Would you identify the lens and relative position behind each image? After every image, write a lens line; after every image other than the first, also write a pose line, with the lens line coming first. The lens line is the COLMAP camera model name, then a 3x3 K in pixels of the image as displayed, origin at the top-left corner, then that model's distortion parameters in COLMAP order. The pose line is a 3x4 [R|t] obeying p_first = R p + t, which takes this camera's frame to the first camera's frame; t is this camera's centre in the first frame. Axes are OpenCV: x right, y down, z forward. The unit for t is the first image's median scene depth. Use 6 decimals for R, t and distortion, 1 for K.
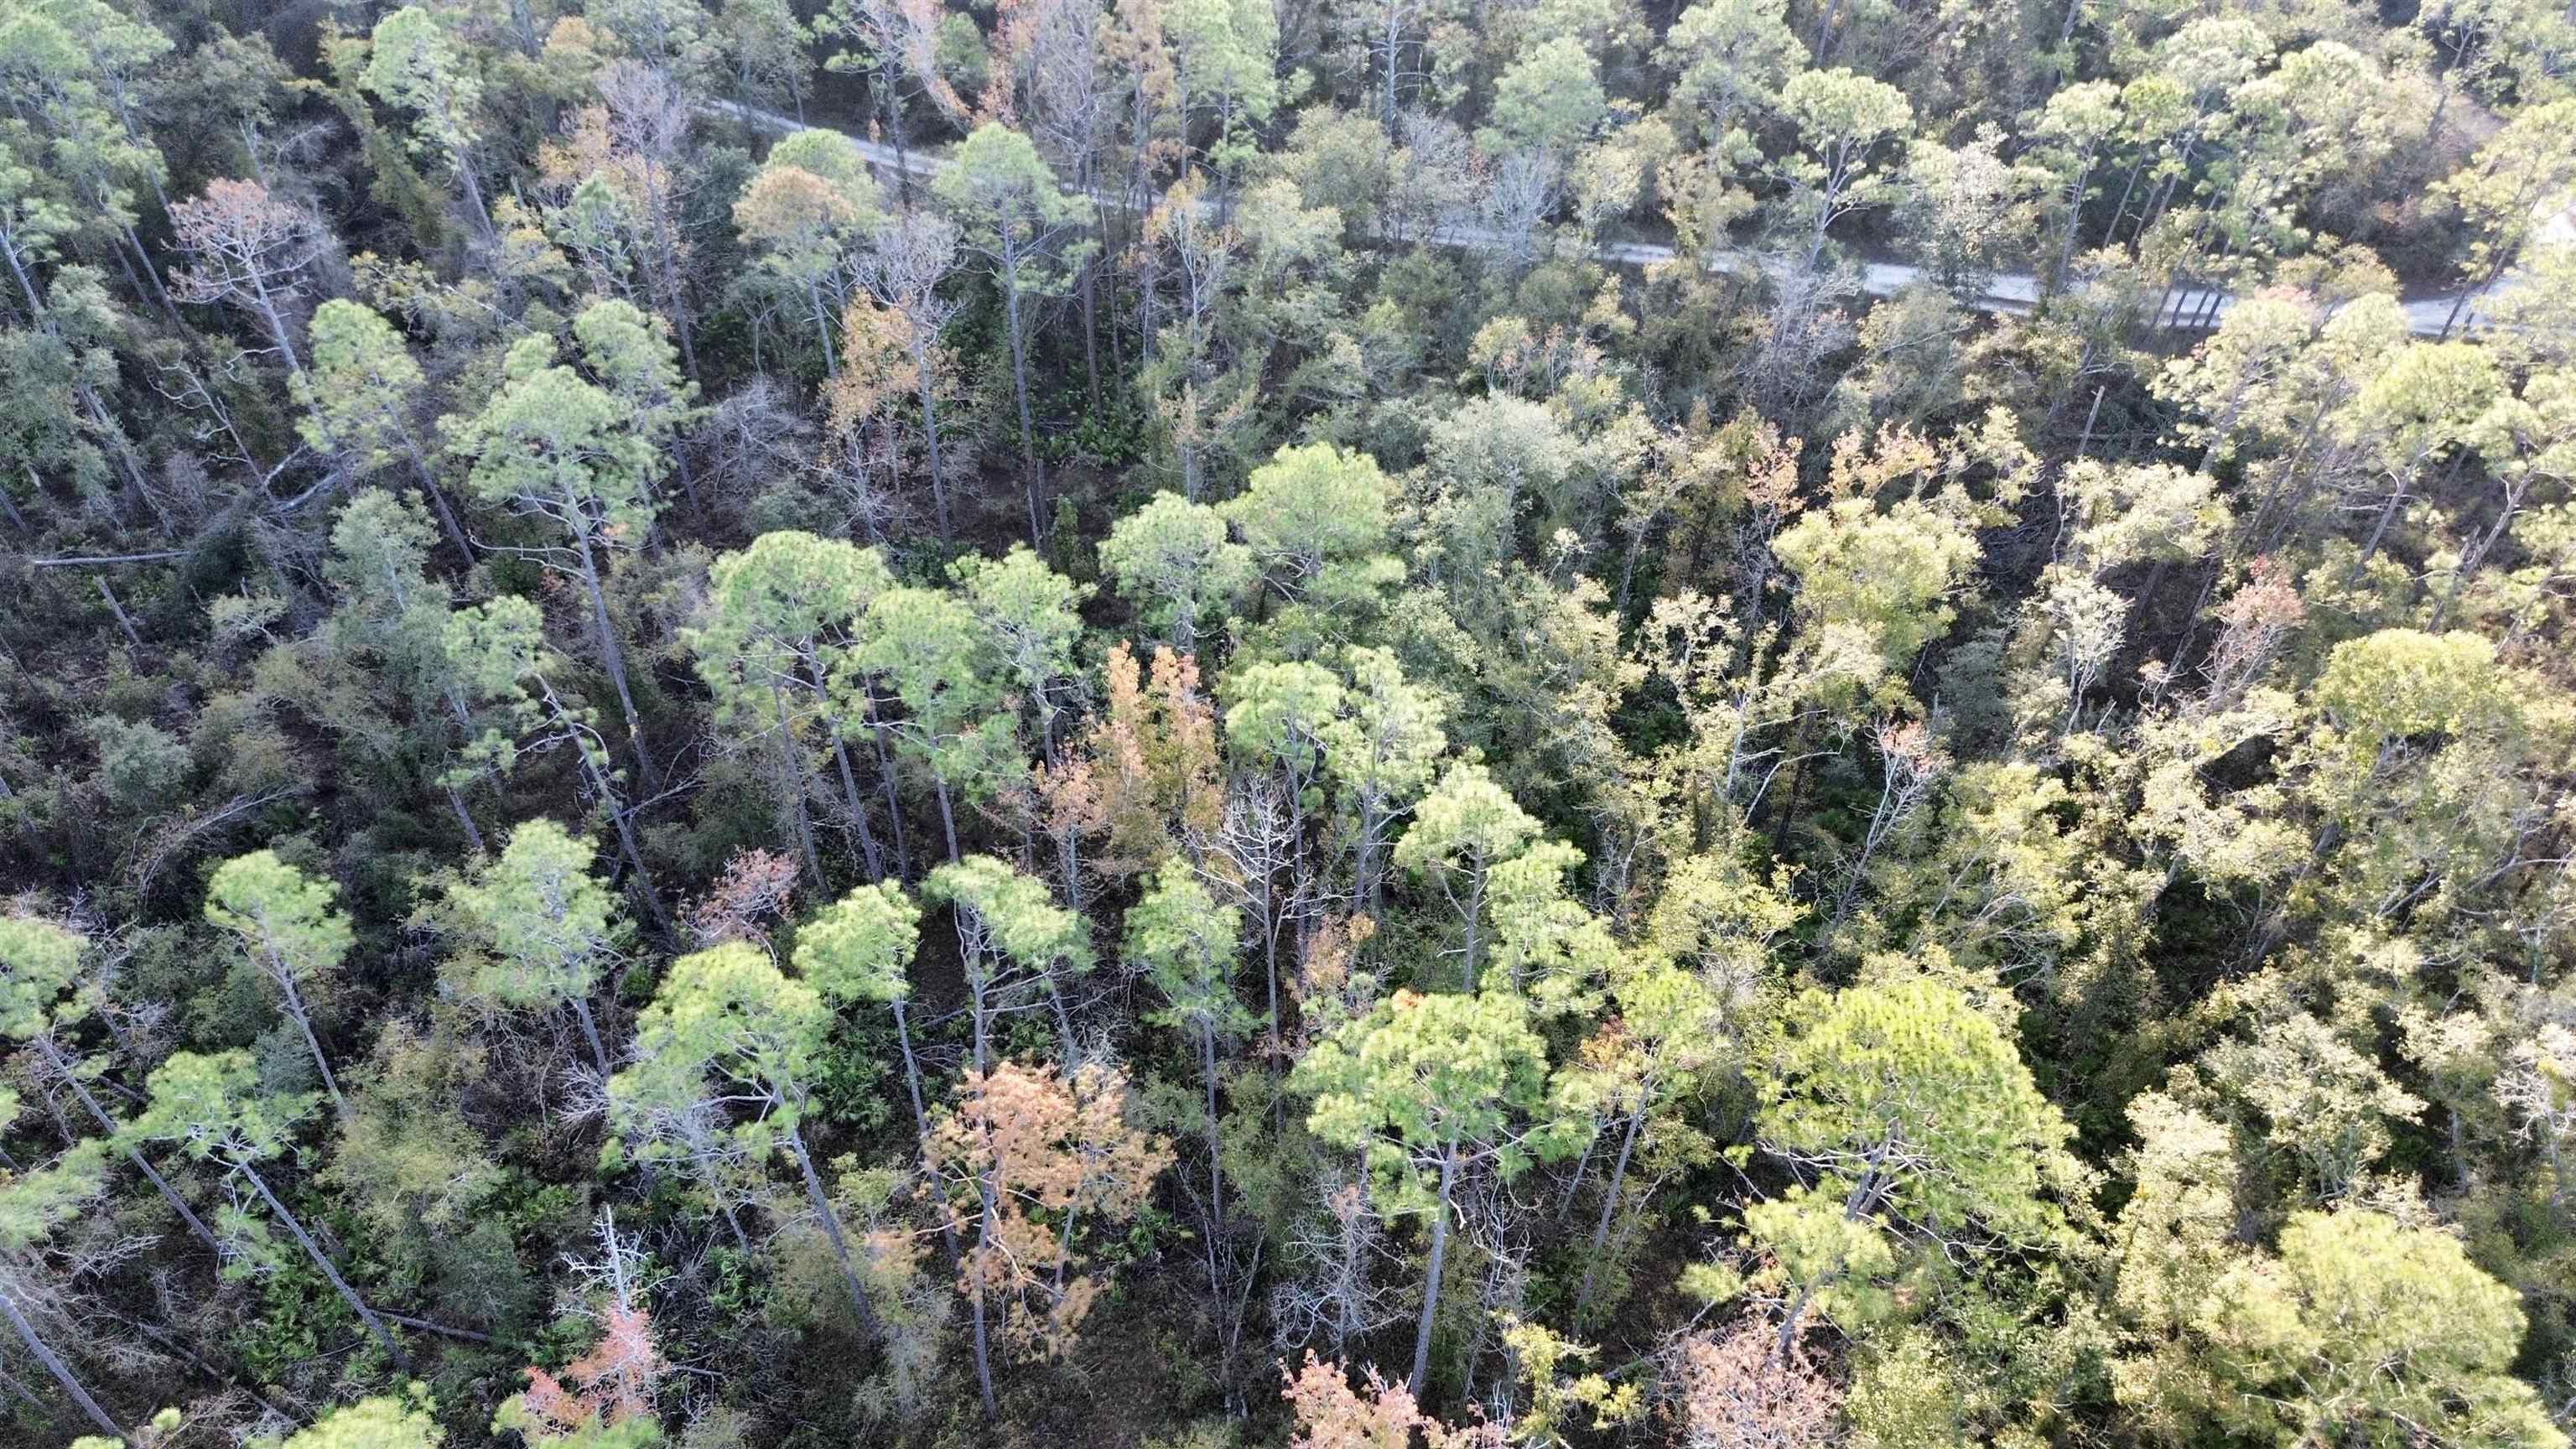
lens RADIAL K [[1828.4, 0, 1283.2], [0, 1828.4, 722.5], [0, 0, 1]] dist [0.031802, -0.026307]
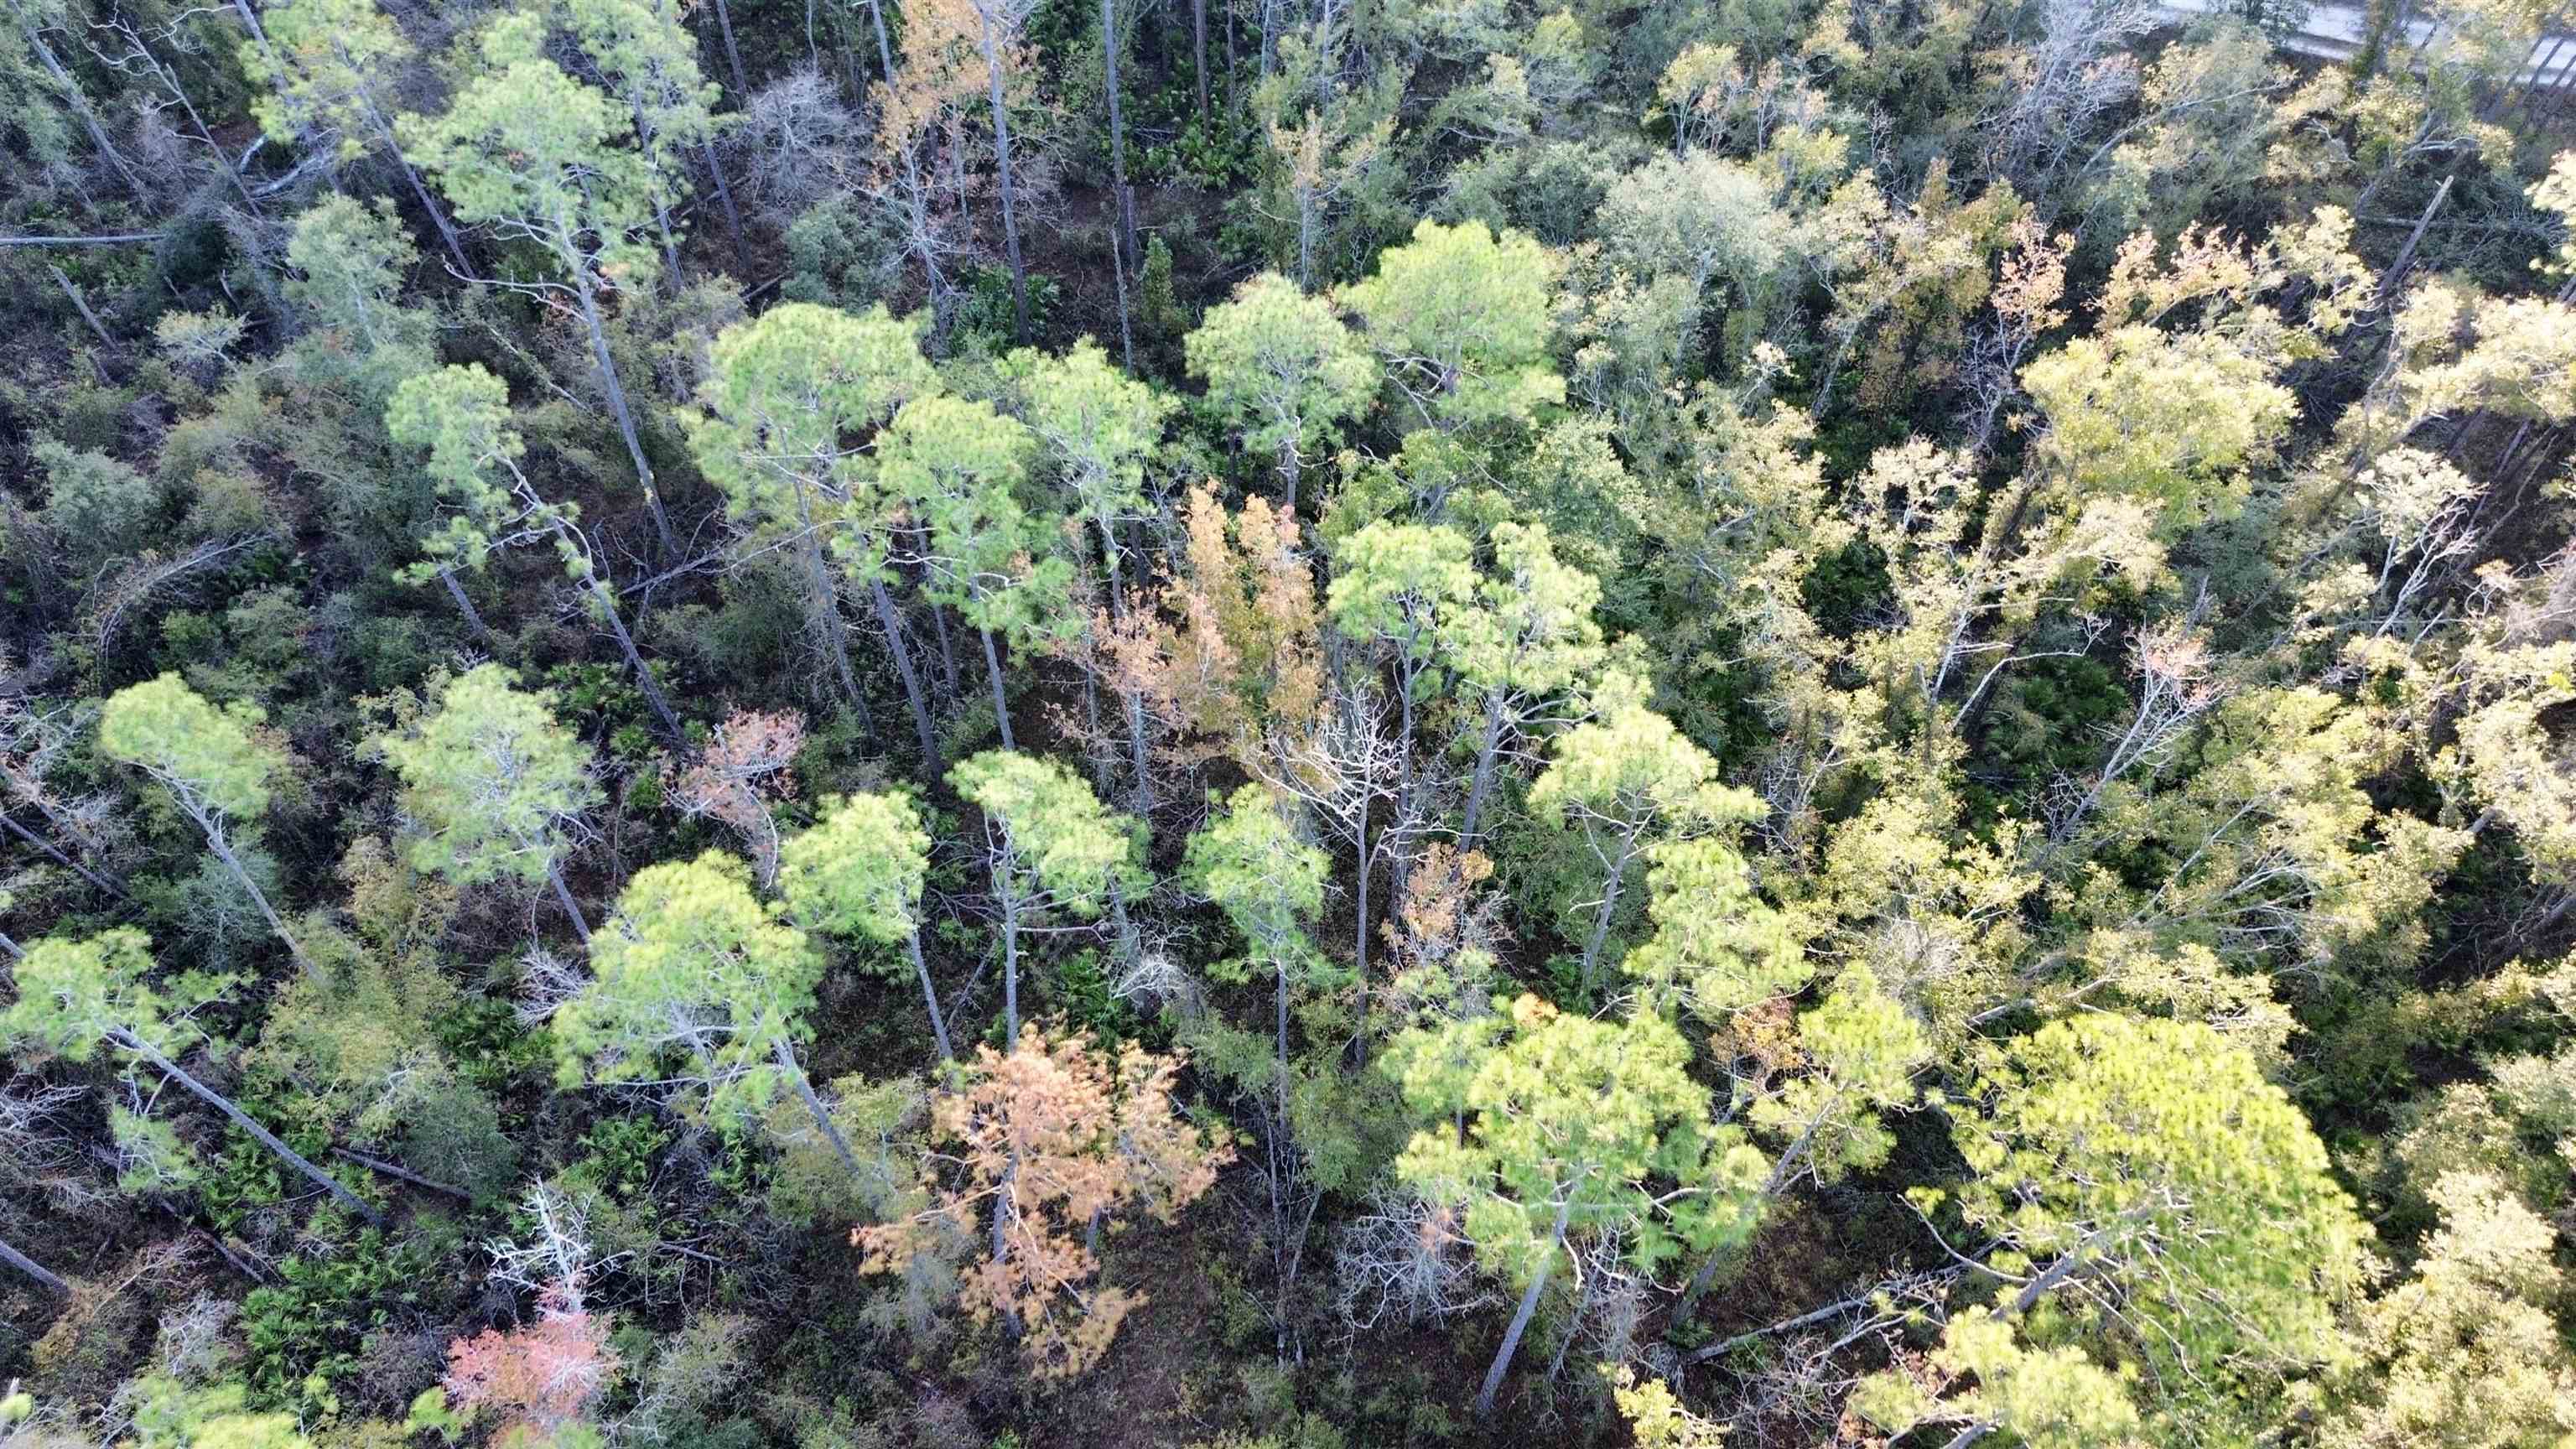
lens RADIAL K [[1828.4, 0, 1288.3], [0, 1828.4, 724.2], [0, 0, 1]] dist [0.031802, -0.026307]
pose [[0.996508, 0.071236, -0.043568, -0.009115], [-0.062254, 0.981520, 0.180953, -0.077922], [0.055653, -0.177609, 0.982526, 0.175566]]
